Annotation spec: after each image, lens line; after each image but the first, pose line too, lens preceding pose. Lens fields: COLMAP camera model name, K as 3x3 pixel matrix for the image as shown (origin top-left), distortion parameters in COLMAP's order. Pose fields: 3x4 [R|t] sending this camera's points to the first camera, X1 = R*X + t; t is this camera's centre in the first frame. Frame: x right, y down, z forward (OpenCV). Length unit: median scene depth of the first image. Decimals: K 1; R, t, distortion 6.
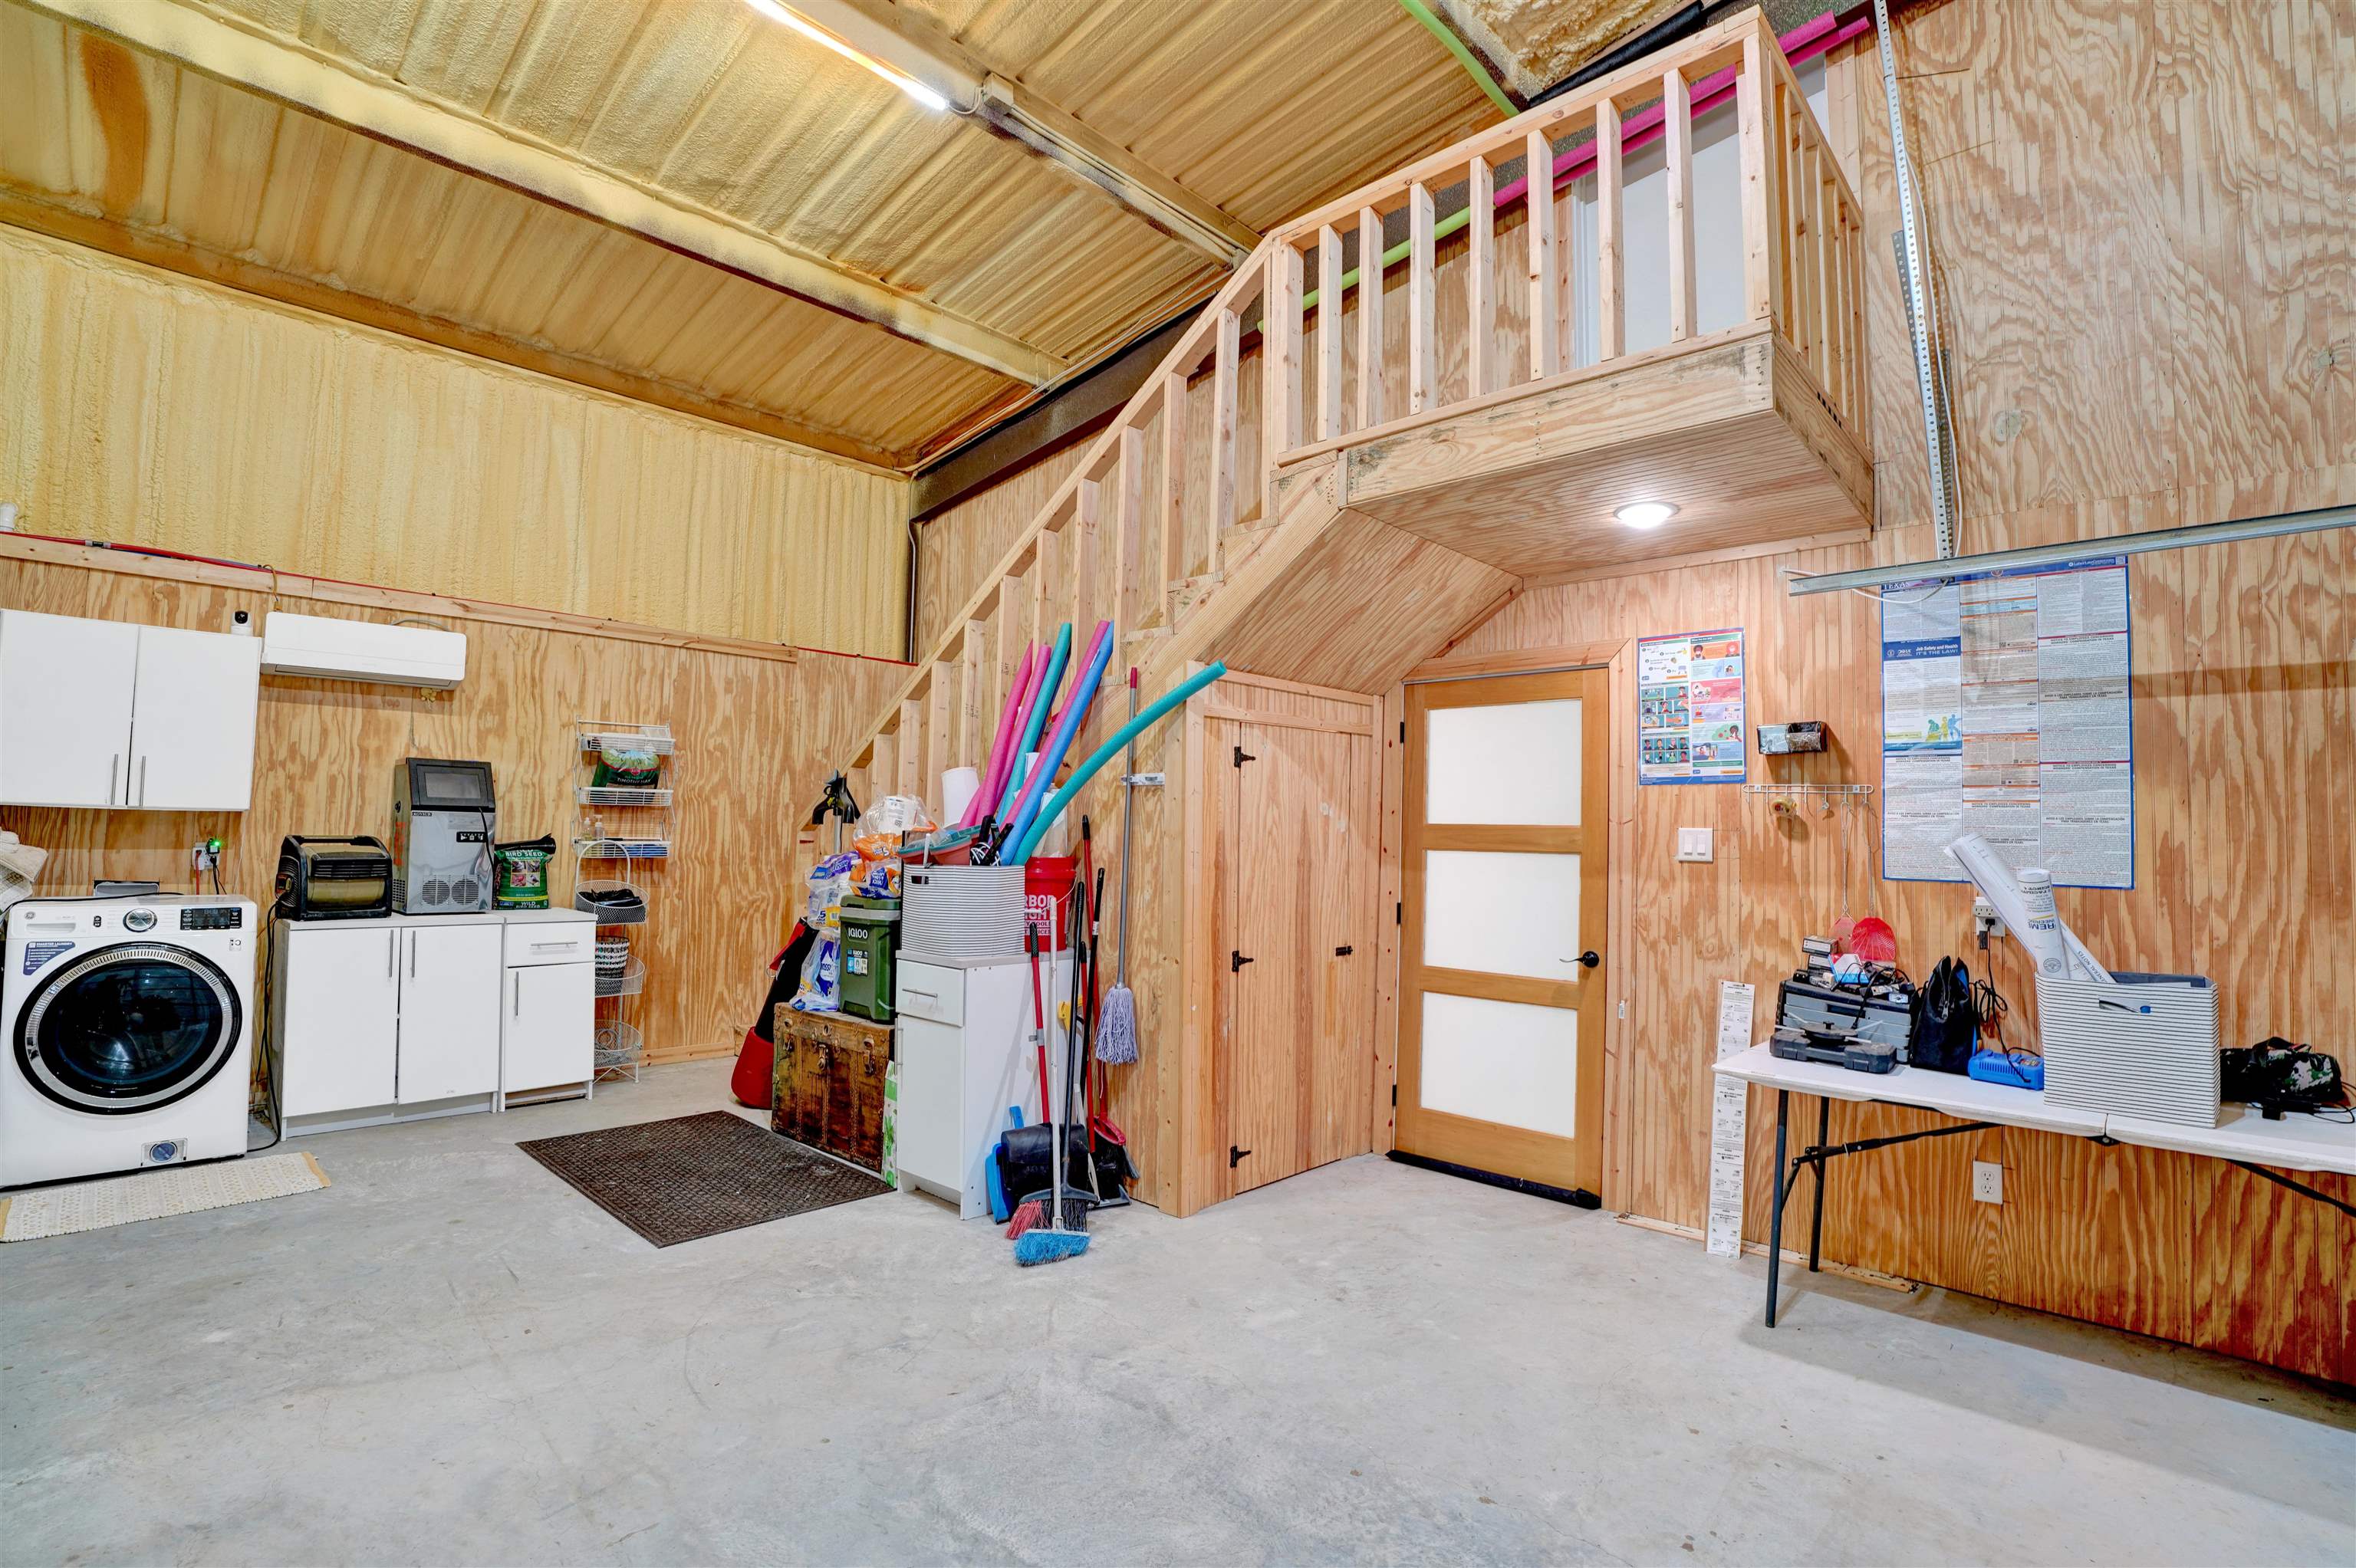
lens RADIAL K [[1086.9, 0, 1168.4], [0, 1086.9, 779.0], [0, 0, 1]] dist [-0.047246, 0.004837]
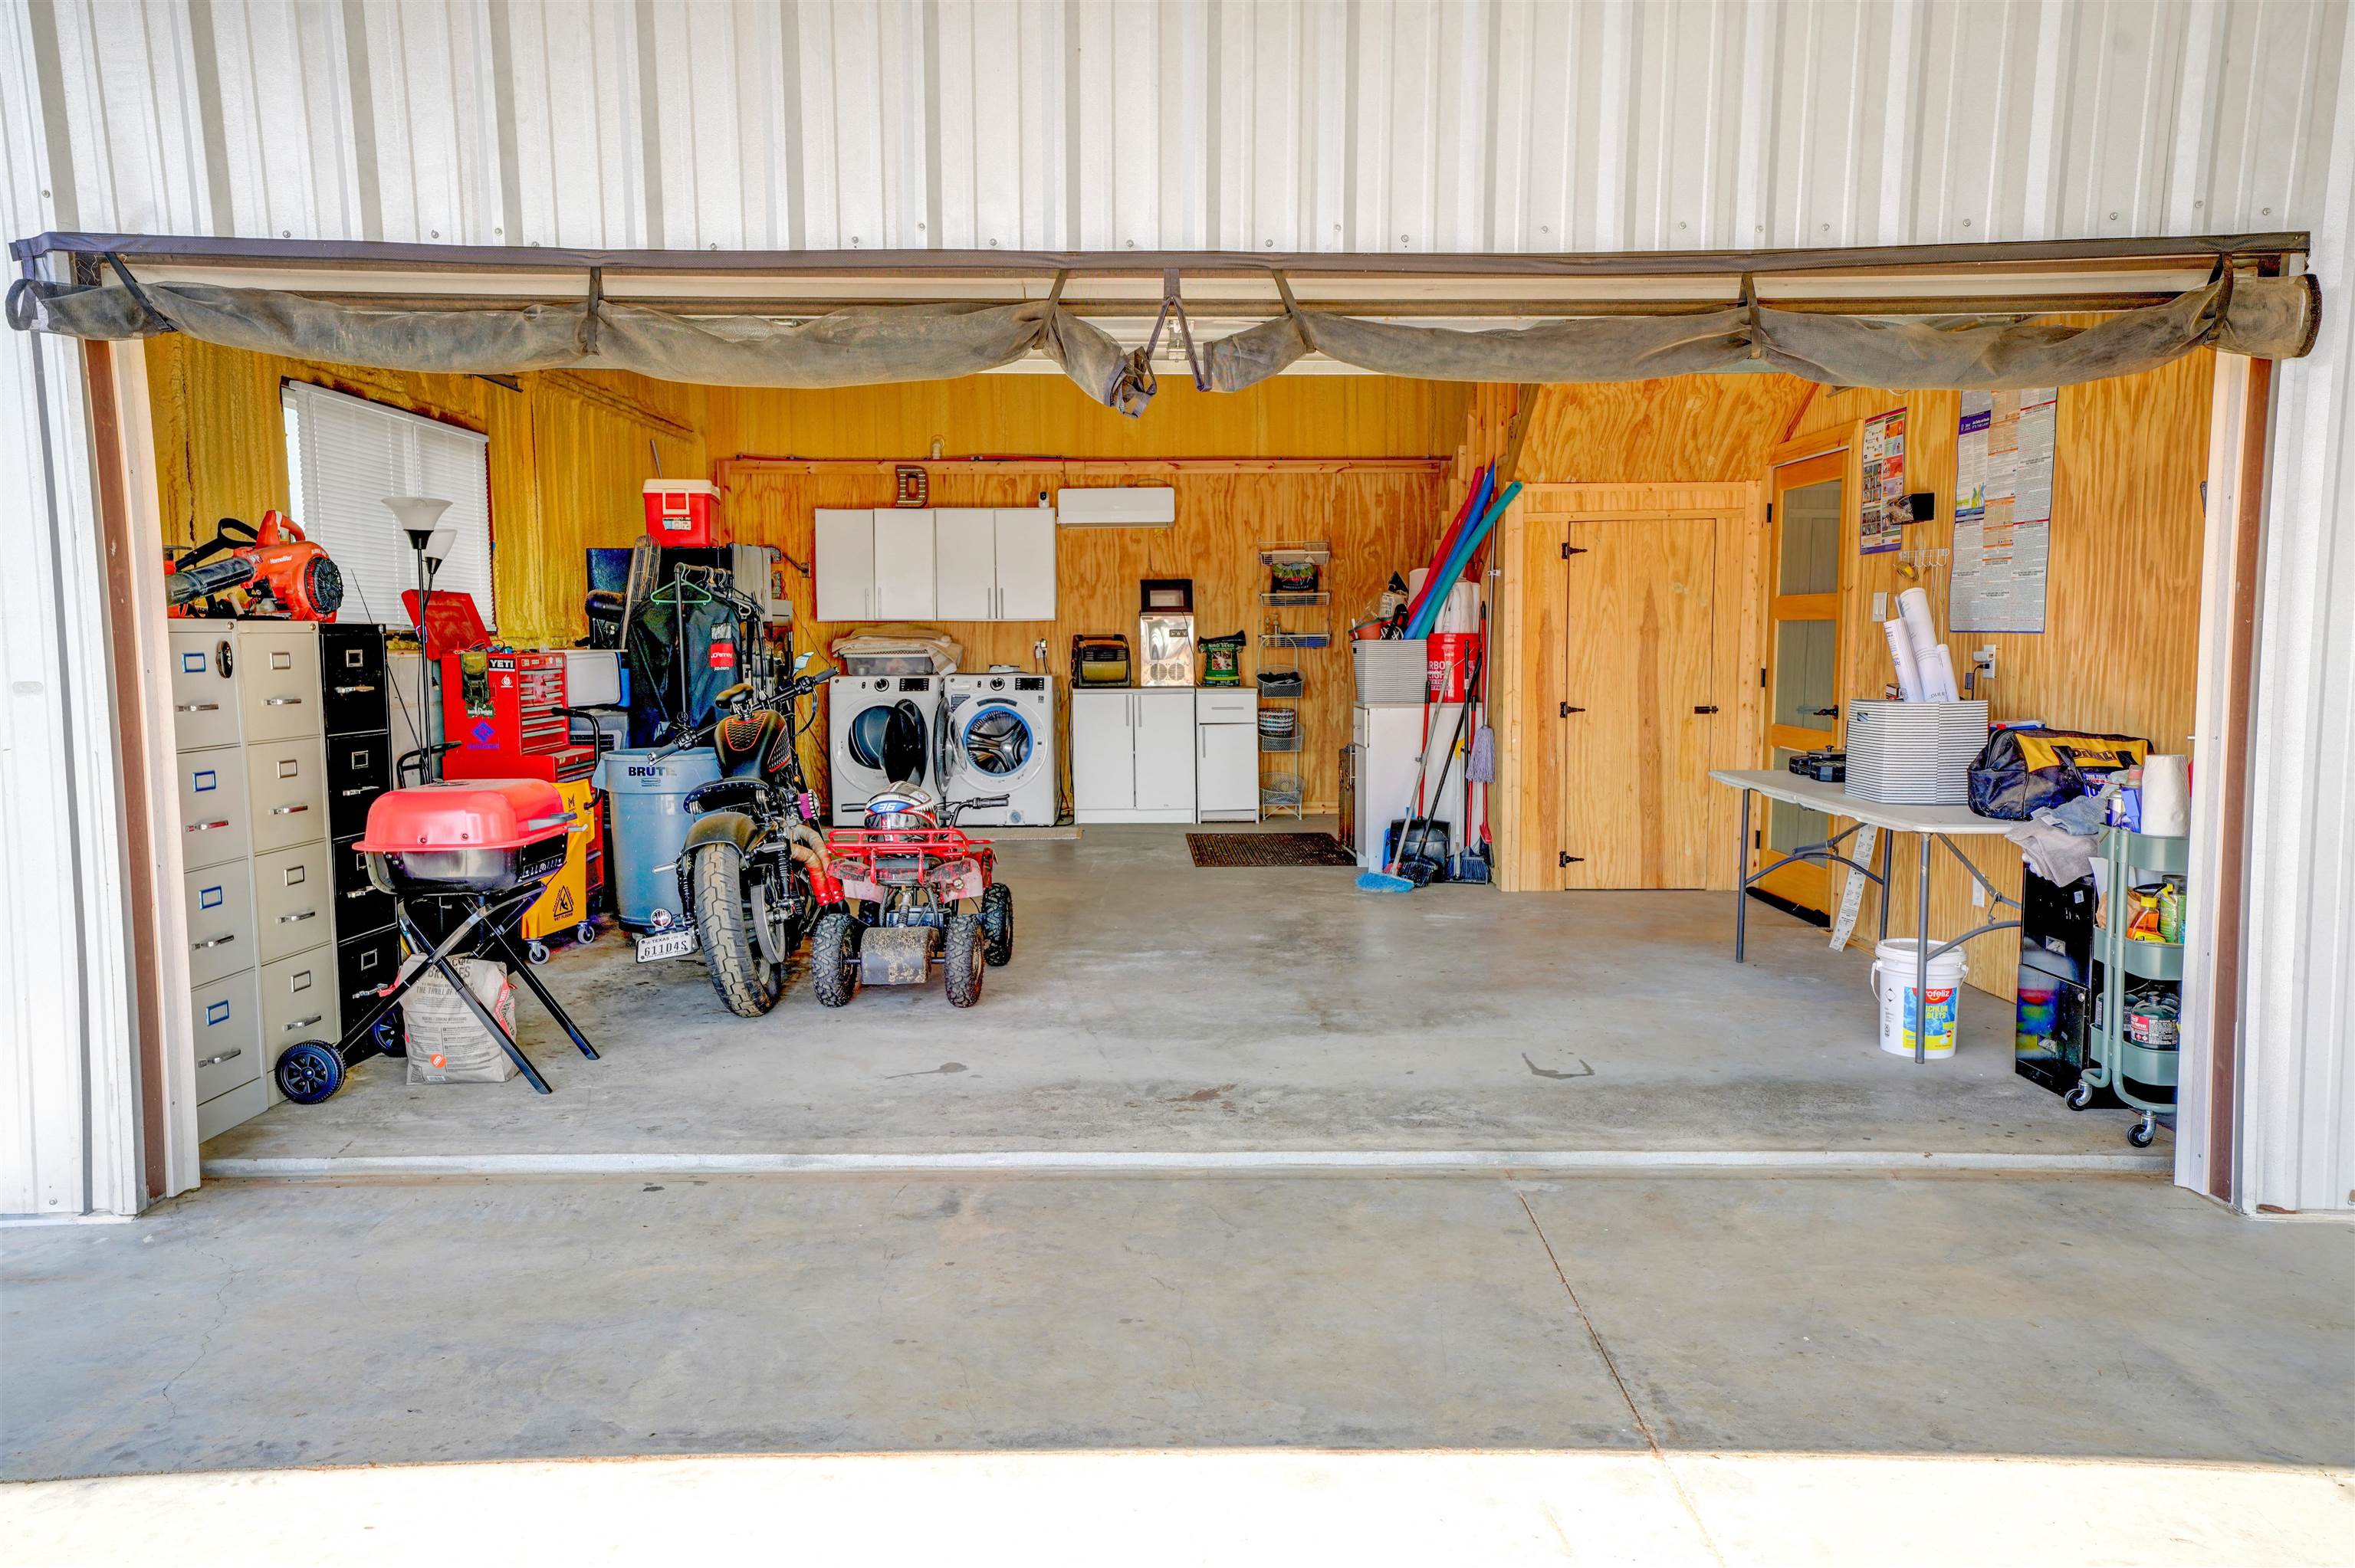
lens RADIAL K [[1755.2, 0, 1189.8], [0, 1755.2, 781.2], [0, 0, 1]] dist [0.041255, 0.004248]
pose [[0.706819, 0.033183, -0.706615, 1.092002], [0.057120, 0.992960, 0.103766, 0.008542], [0.705084, -0.113705, 0.699948, -0.701207]]
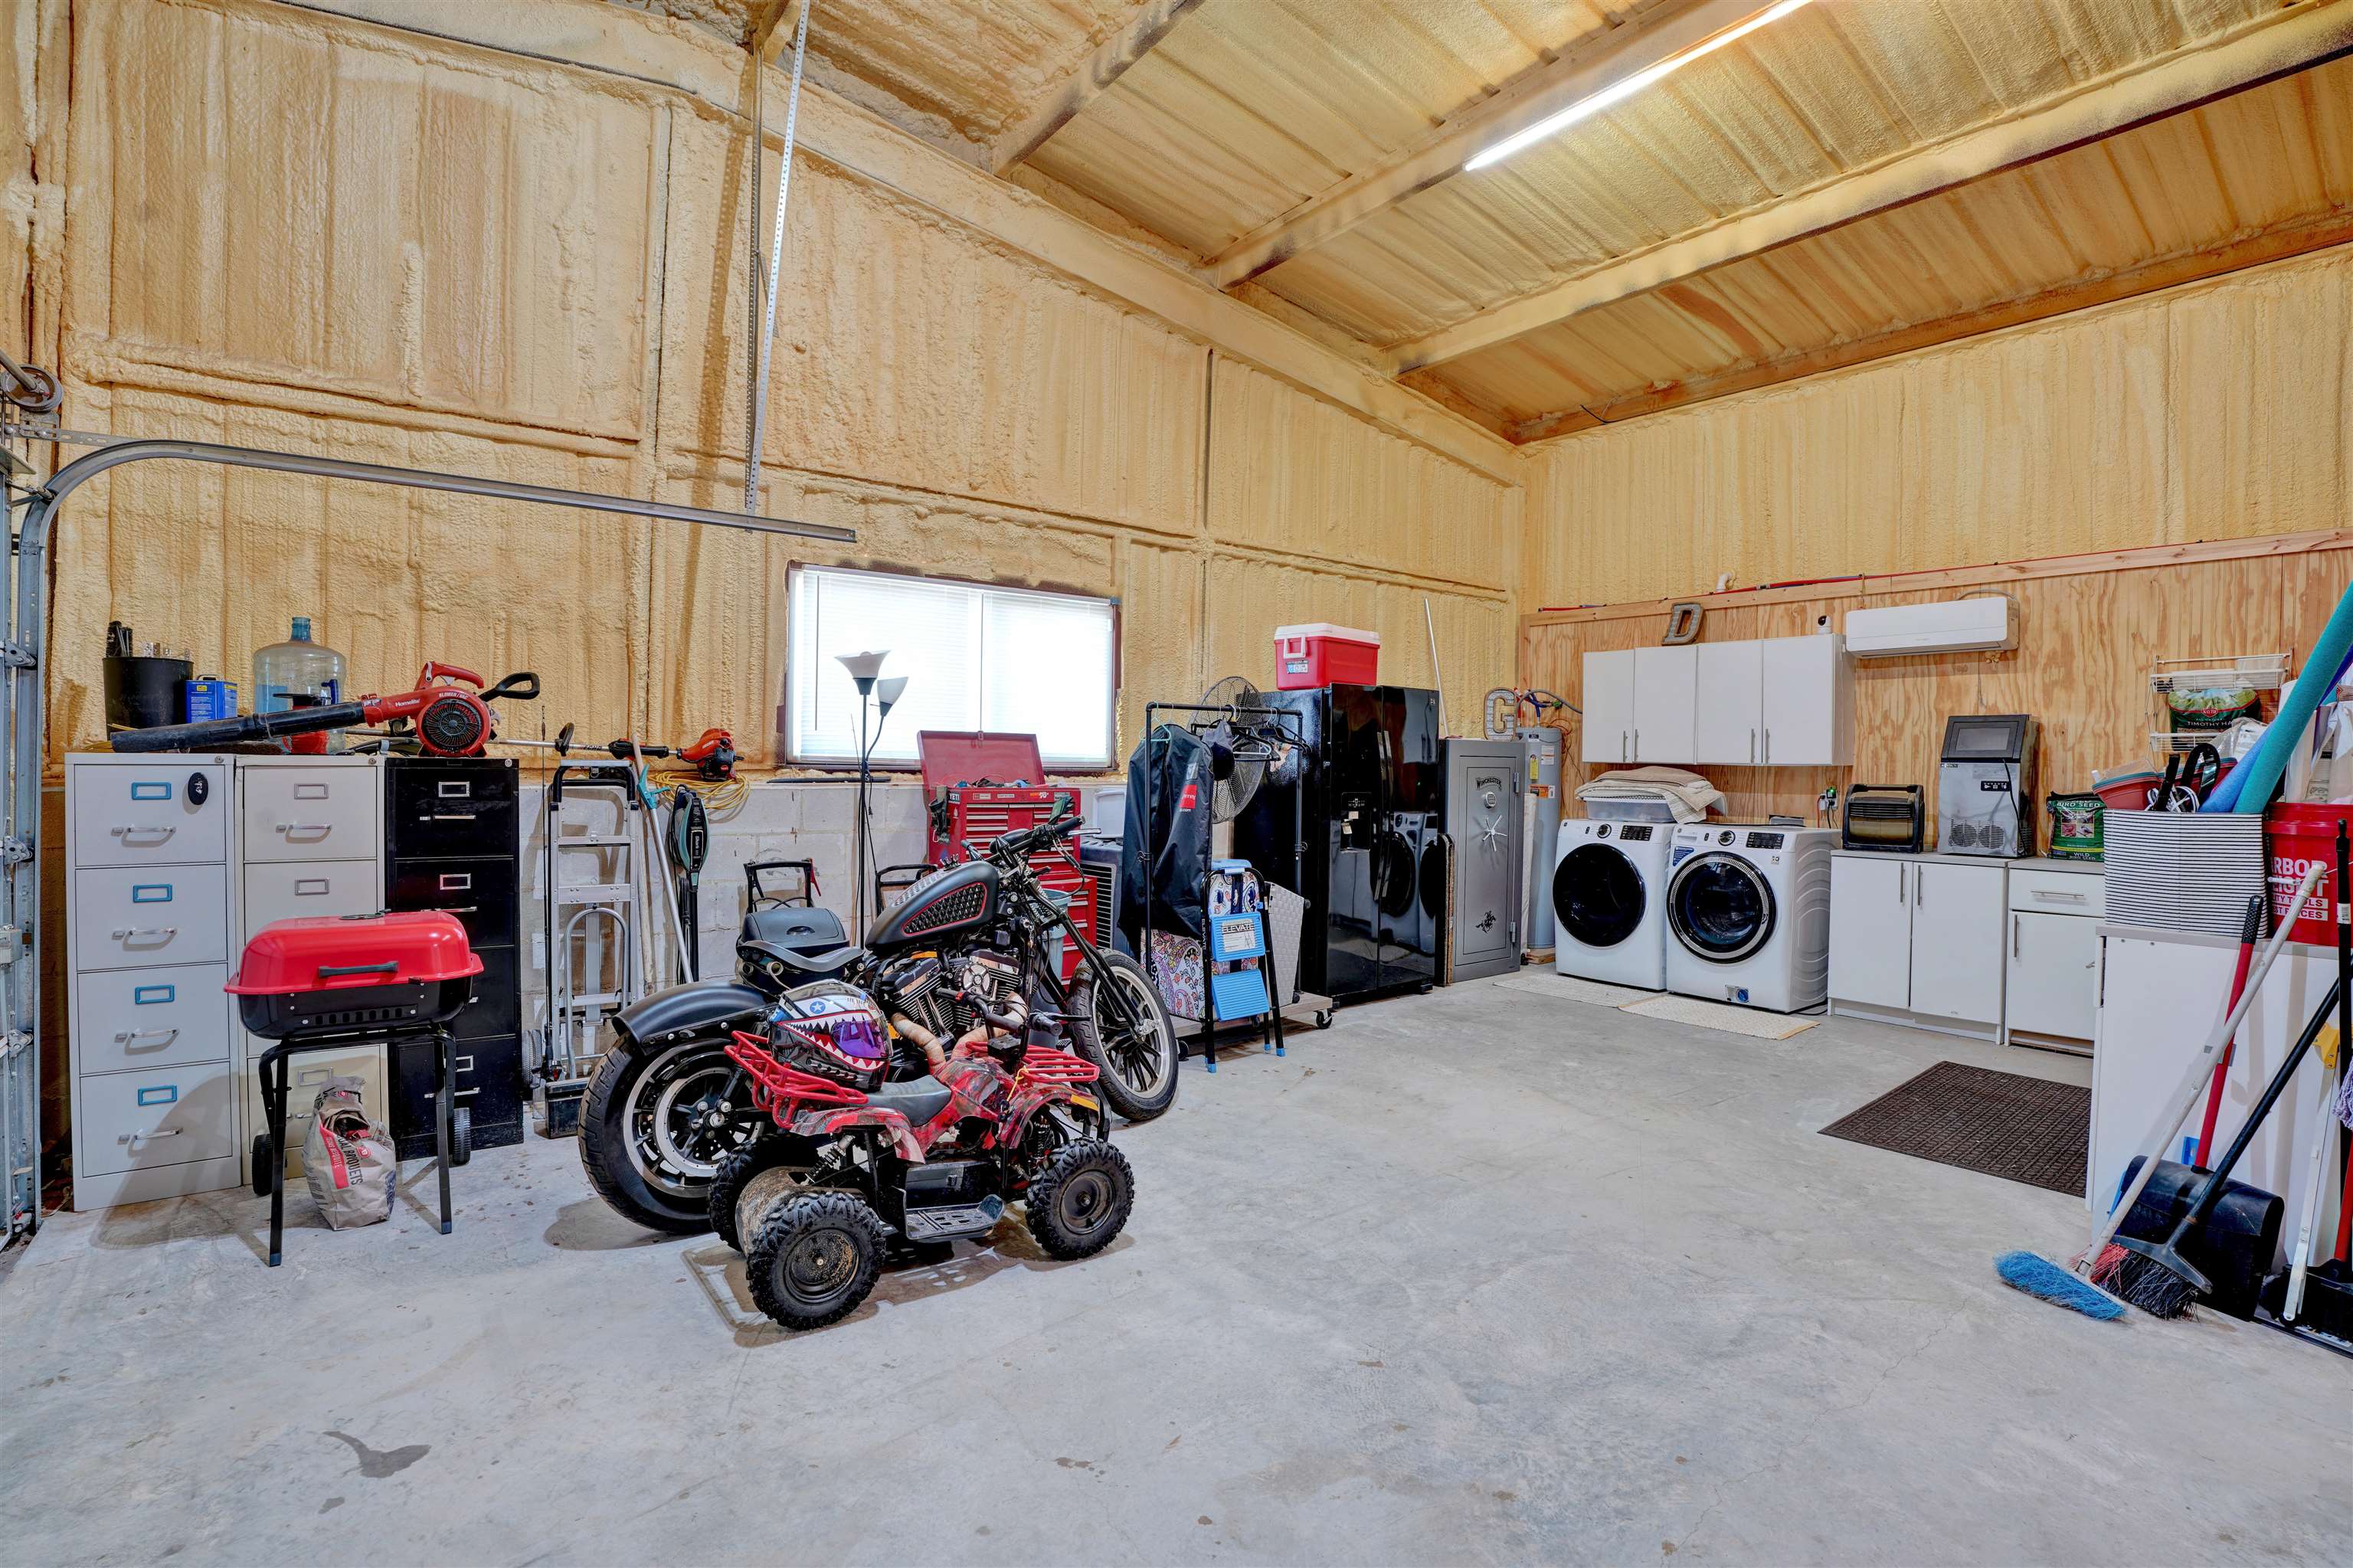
lens RADIAL K [[1085.7, 0, 1170.9], [0, 1085.7, 784.4], [0, 0, 1]] dist [-0.047246, 0.004837]
pose [[-0.150564, -0.005634, -0.988584, 0.555876], [0.032201, 0.999425, -0.010600, 0.039874], [0.988076, -0.033429, -0.150296, 0.361198]]
